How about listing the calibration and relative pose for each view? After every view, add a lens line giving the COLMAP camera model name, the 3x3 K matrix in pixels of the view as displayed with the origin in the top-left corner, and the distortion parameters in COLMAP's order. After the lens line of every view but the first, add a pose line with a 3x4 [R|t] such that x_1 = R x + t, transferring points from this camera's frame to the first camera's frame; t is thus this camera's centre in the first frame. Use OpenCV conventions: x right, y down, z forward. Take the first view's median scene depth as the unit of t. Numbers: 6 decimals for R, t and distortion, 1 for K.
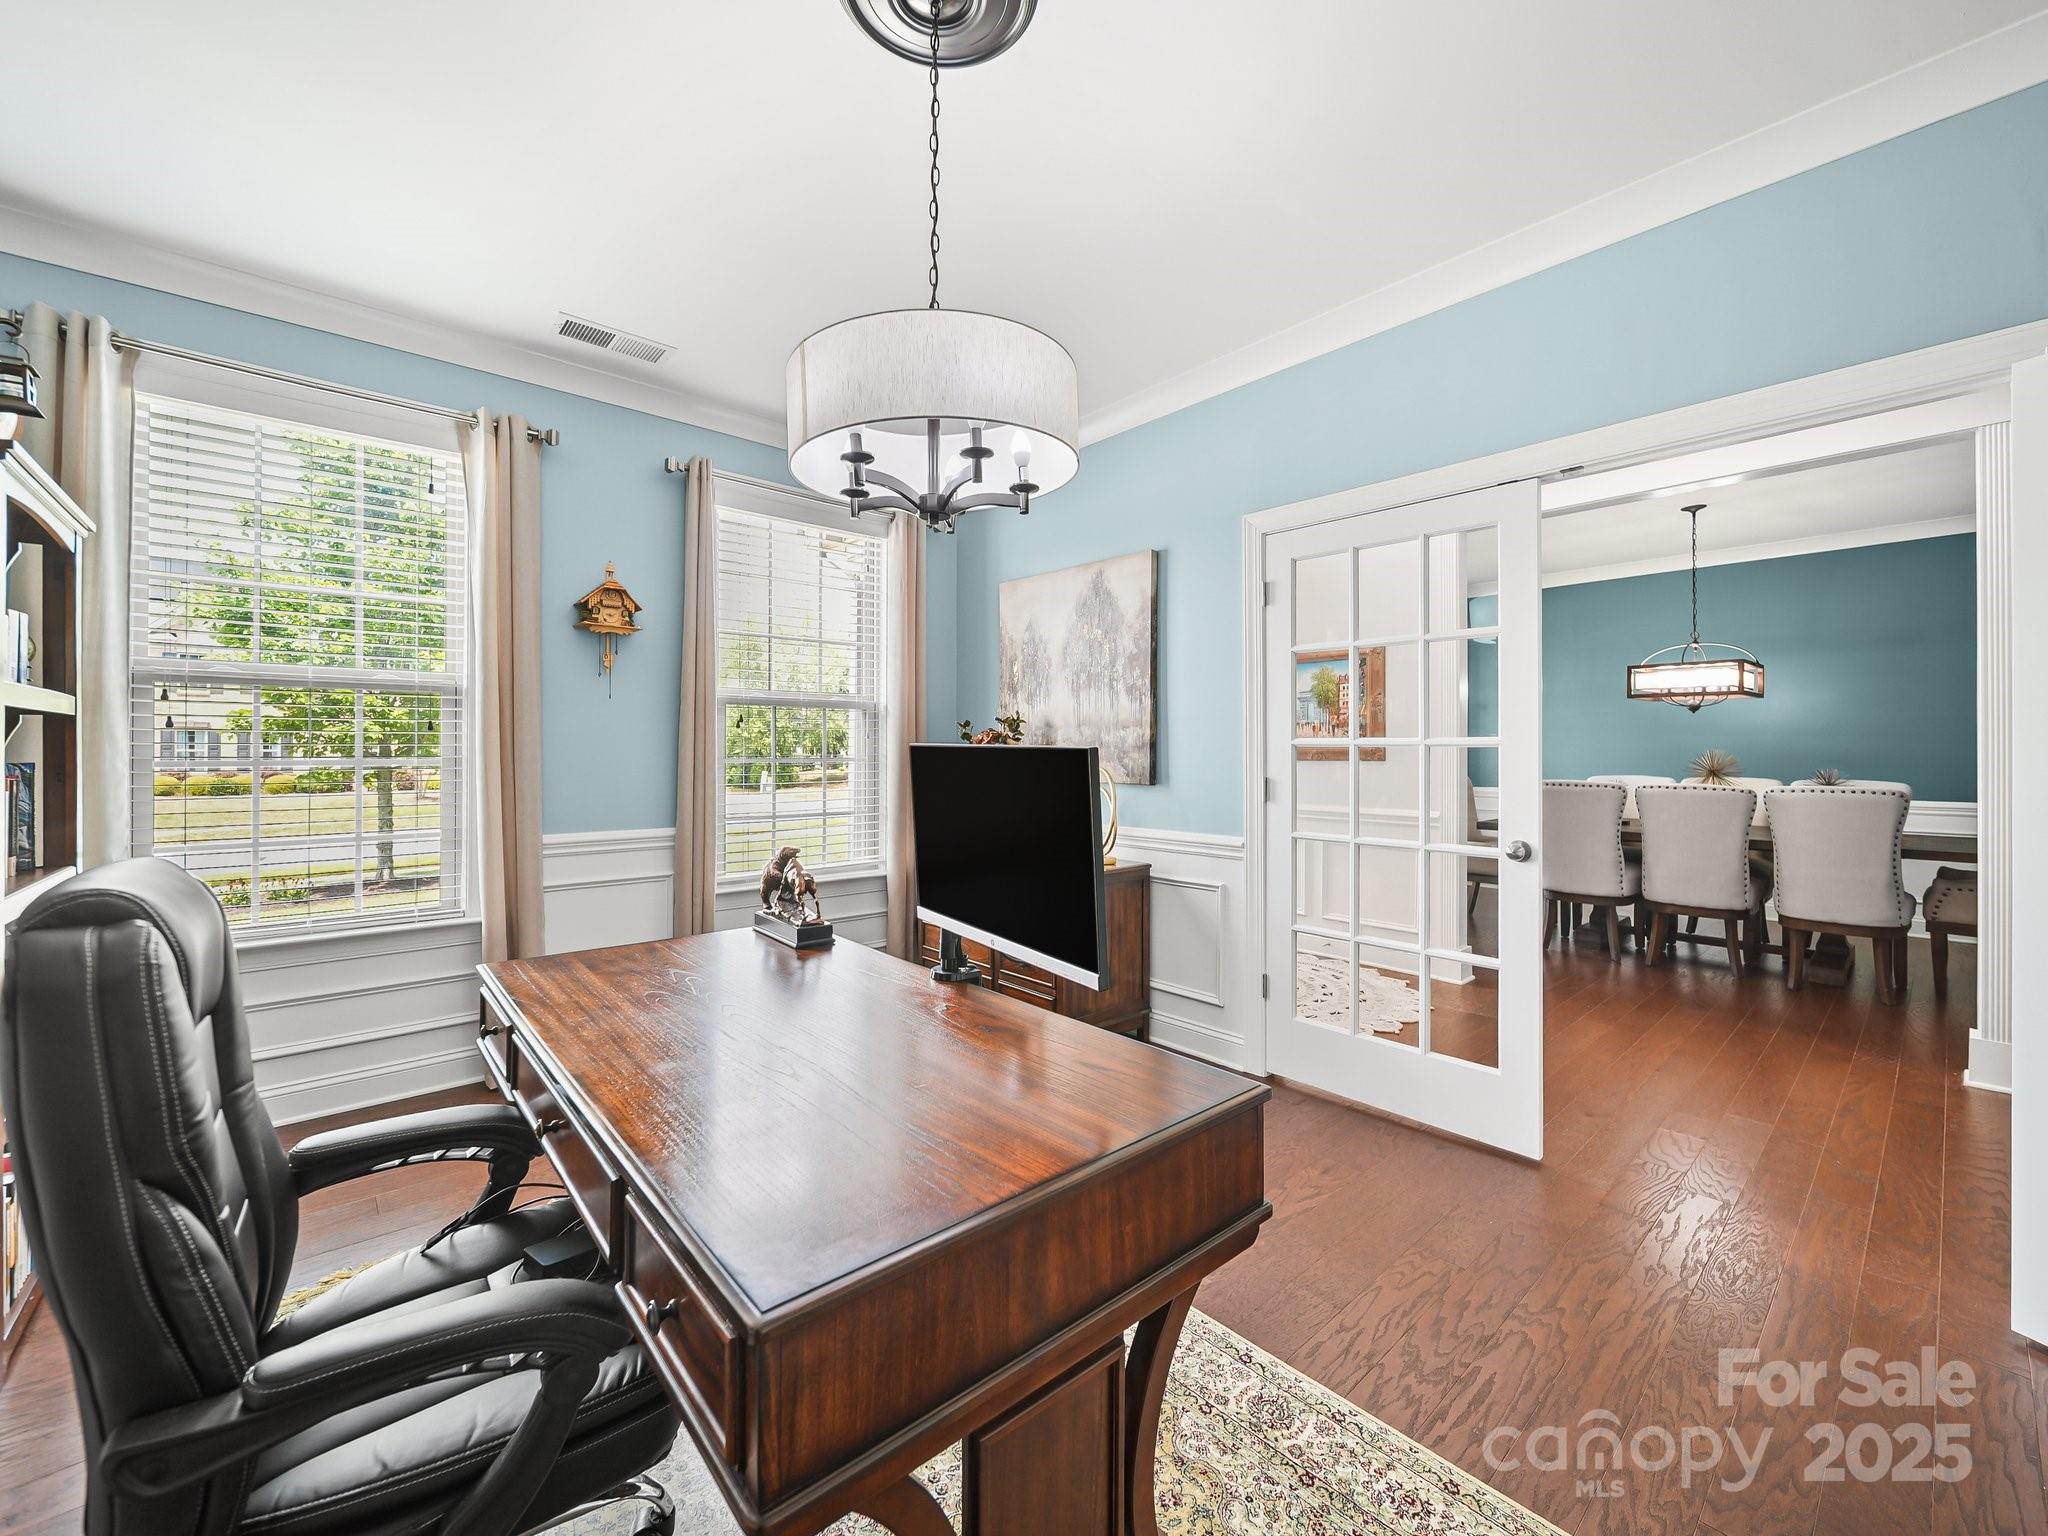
lens RADIAL K [[818.9, 0, 1024.0], [0, 818.9, 768.0], [0, 0, 1]] dist [-0.001517, -0.000268]
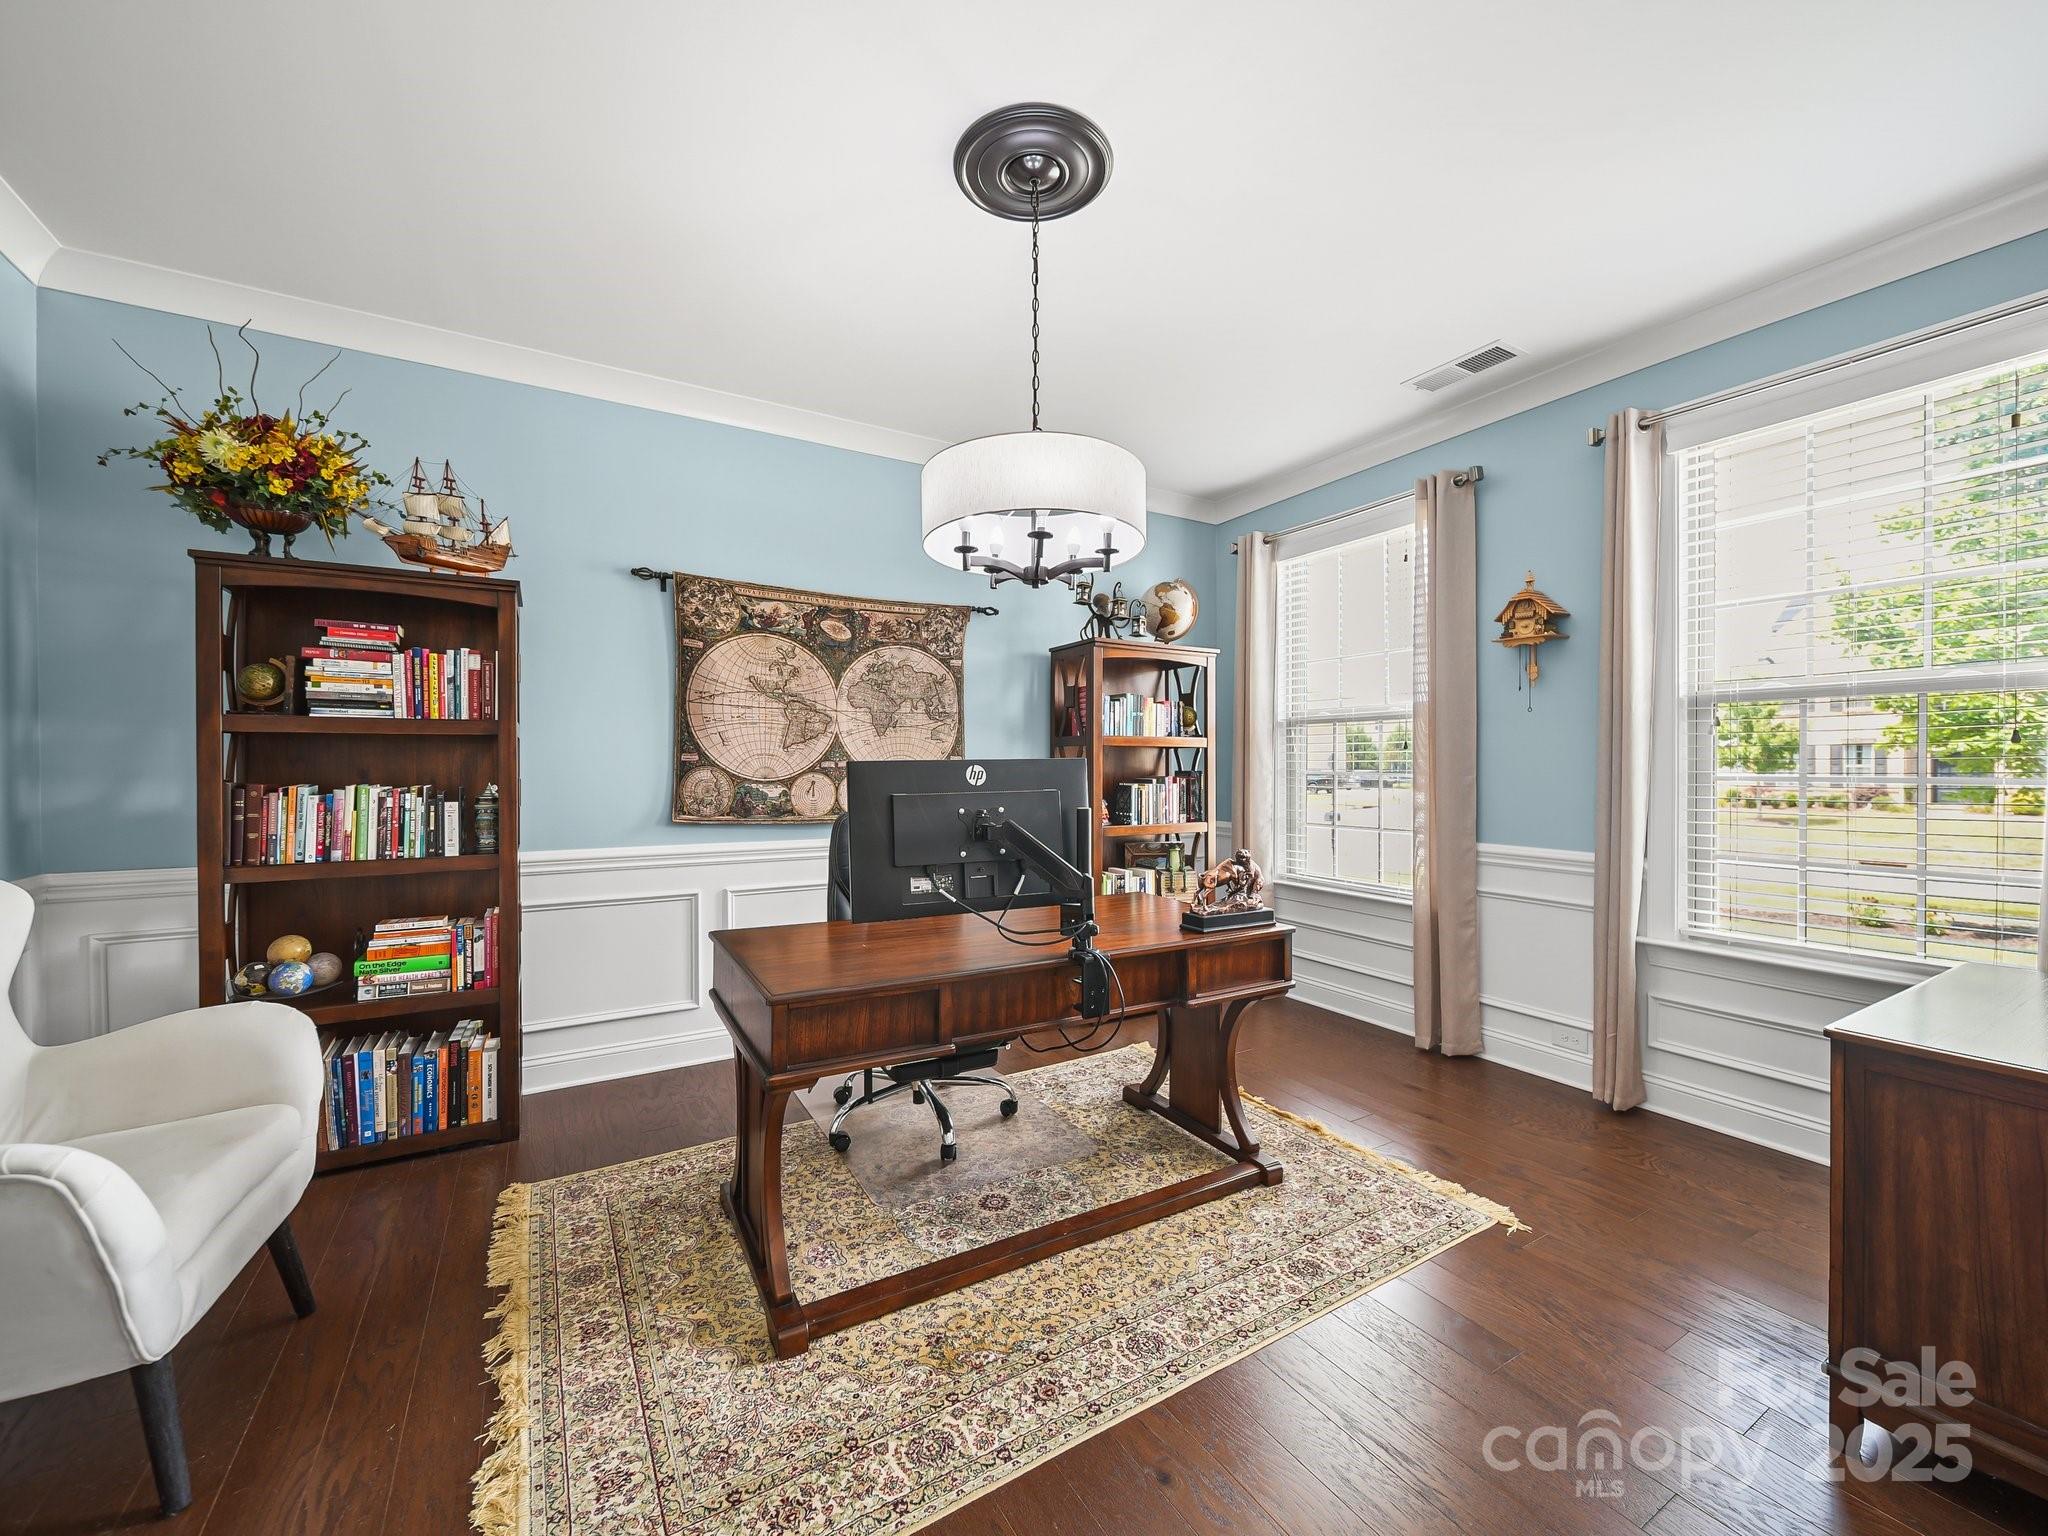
lens RADIAL K [[818.9, 0, 1024.0], [0, 818.9, 768.0], [0, 0, 1]] dist [-0.001517, -0.000268]
pose [[-0.188926, 0.005287, -0.981977, 1.225069], [-0.025260, 0.999628, 0.010242, -0.024276], [0.981666, 0.026740, -0.188722, 1.272846]]
